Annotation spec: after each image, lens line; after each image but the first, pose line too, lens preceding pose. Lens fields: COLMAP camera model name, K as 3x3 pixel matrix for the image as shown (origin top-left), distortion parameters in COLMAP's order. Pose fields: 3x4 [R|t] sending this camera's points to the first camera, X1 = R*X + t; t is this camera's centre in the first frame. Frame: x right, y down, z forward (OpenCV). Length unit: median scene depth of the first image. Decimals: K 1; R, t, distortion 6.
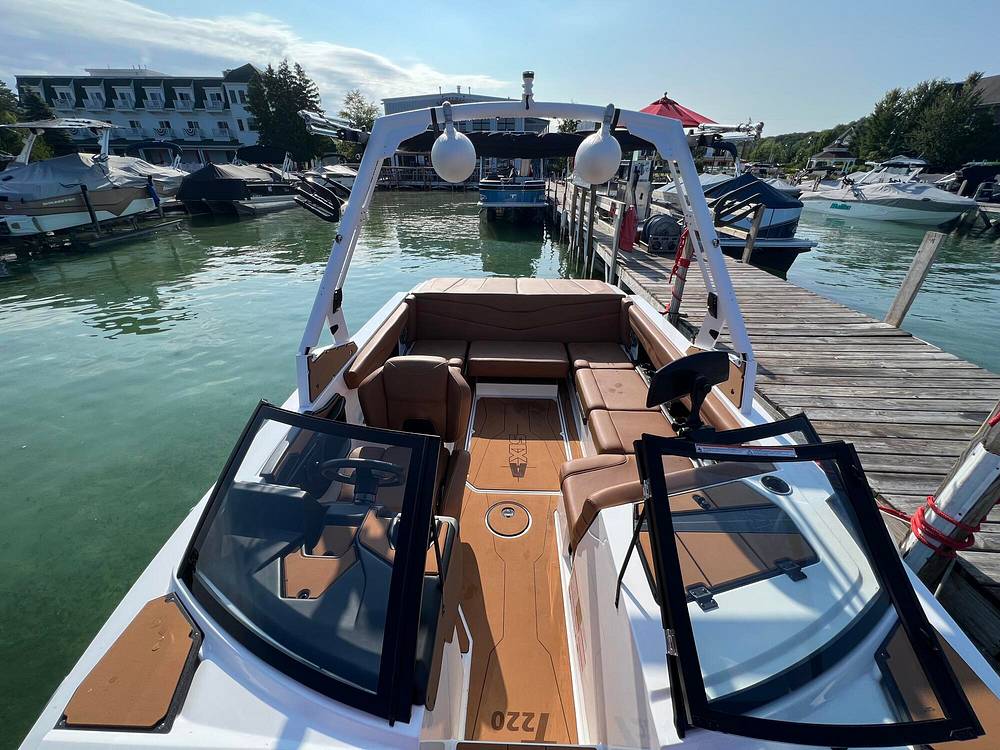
lens RADIAL K [[394.3, 0, 501.9], [0, 394.3, 376.3], [0, 0, 1]] dist [0.001225, -0.000995]
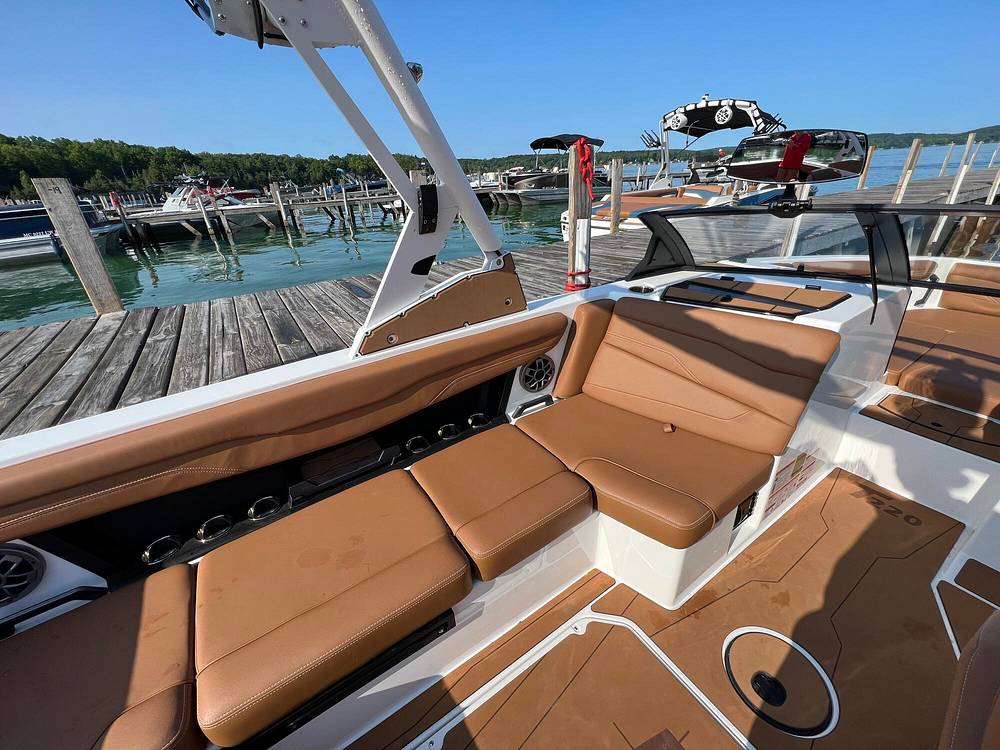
lens RADIAL K [[394.3, 0, 501.9], [0, 394.3, 376.3], [0, 0, 1]] dist [0.001225, -0.000995]
pose [[-0.547399, -0.368285, 0.751479, -0.000776], [0.438232, 0.638855, 0.632311, -0.040971], [-0.712957, 0.675448, -0.188314, 0.142451]]
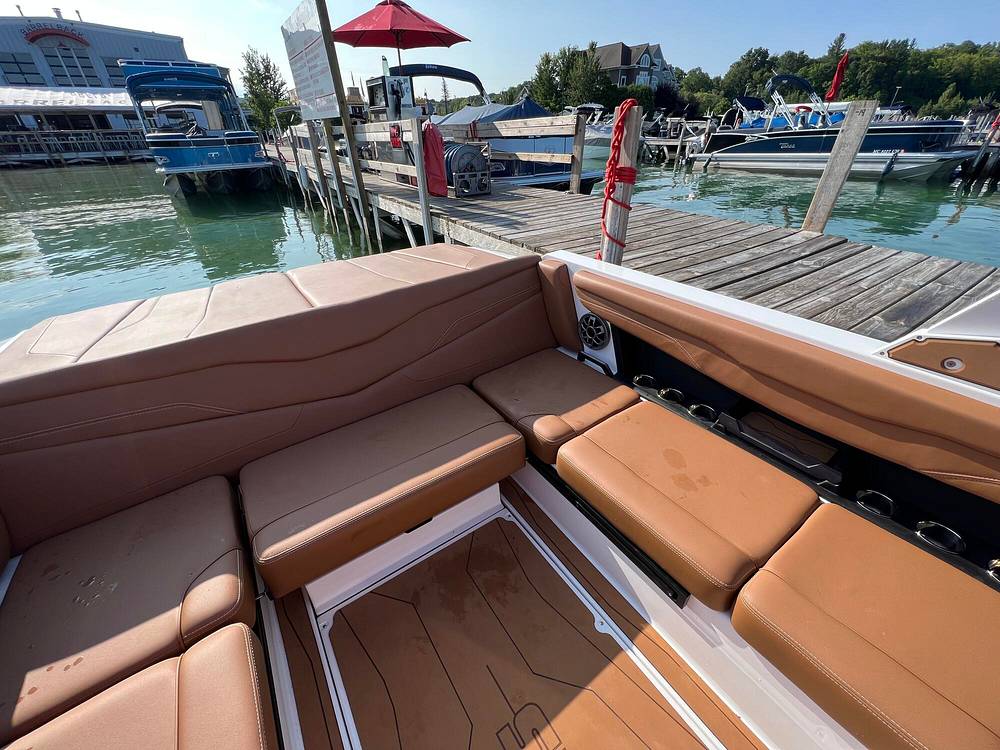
lens RADIAL K [[394.3, 0, 501.9], [0, 394.3, 376.3], [0, 0, 1]] dist [0.001225, -0.000995]
pose [[0.821683, -0.325119, 0.468119, -0.004572], [0.291399, 0.945518, 0.145195, -0.030596], [-0.489820, 0.017105, 0.871656, 0.121611]]
